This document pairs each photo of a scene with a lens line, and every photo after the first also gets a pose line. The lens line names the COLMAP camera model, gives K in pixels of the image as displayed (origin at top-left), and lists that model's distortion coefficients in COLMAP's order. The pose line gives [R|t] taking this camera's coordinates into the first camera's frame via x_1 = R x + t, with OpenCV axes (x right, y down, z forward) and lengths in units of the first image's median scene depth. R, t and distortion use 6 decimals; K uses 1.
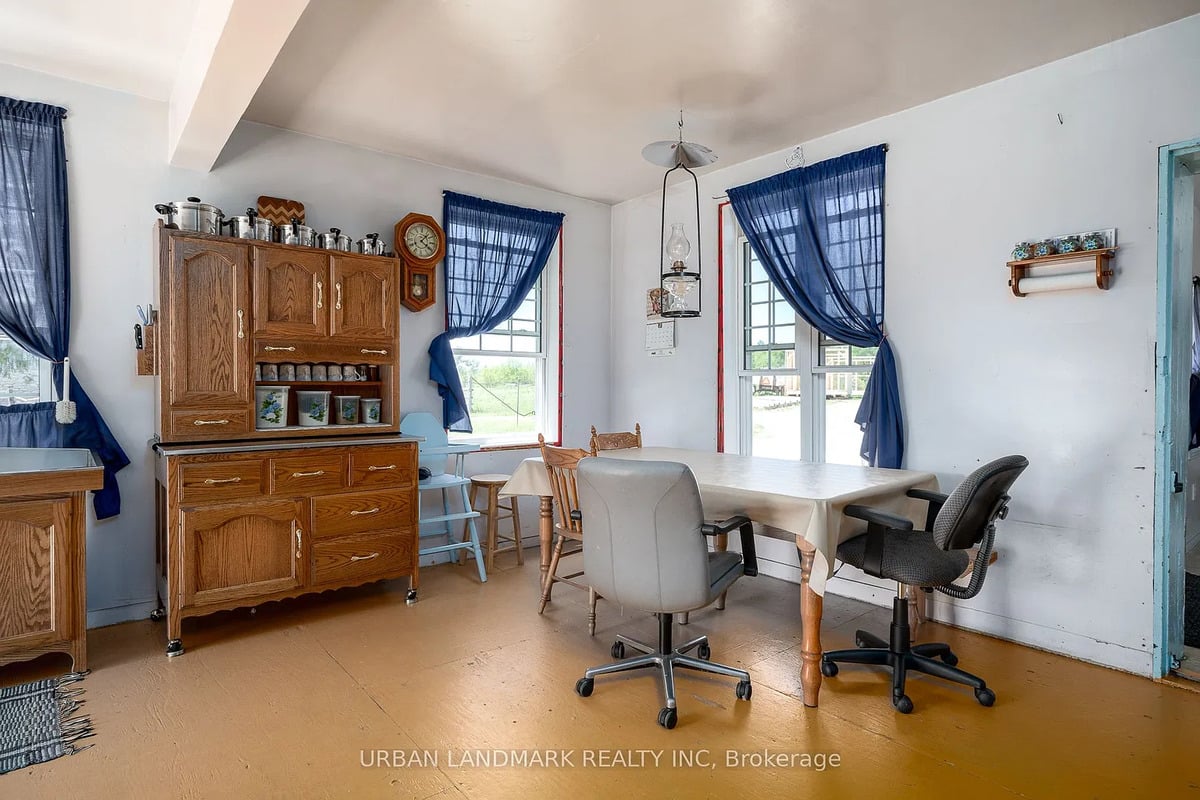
lens RADIAL K [[648.7, 0, 600.0], [0, 648.7, 400.0], [0, 0, 1]] dist [-0.000416, -0.000386]
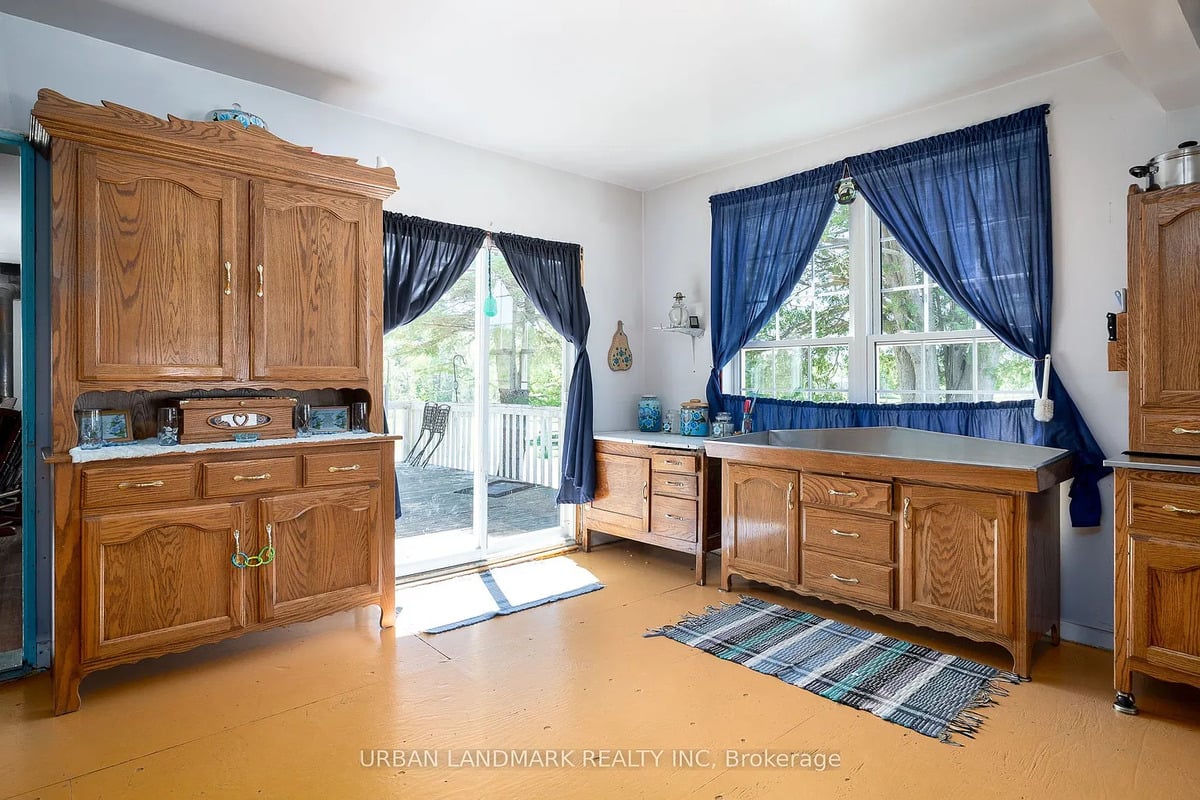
lens RADIAL K [[643.3, 0, 600.1], [0, 643.3, 382.2], [0, 0, 1]] dist [0.001986, 0.000535]
pose [[0.025013, -0.002260, -0.999685, 0.144179], [-0.016990, 0.999852, -0.002686, -0.009784], [0.999543, 0.017052, 0.024971, 0.306281]]
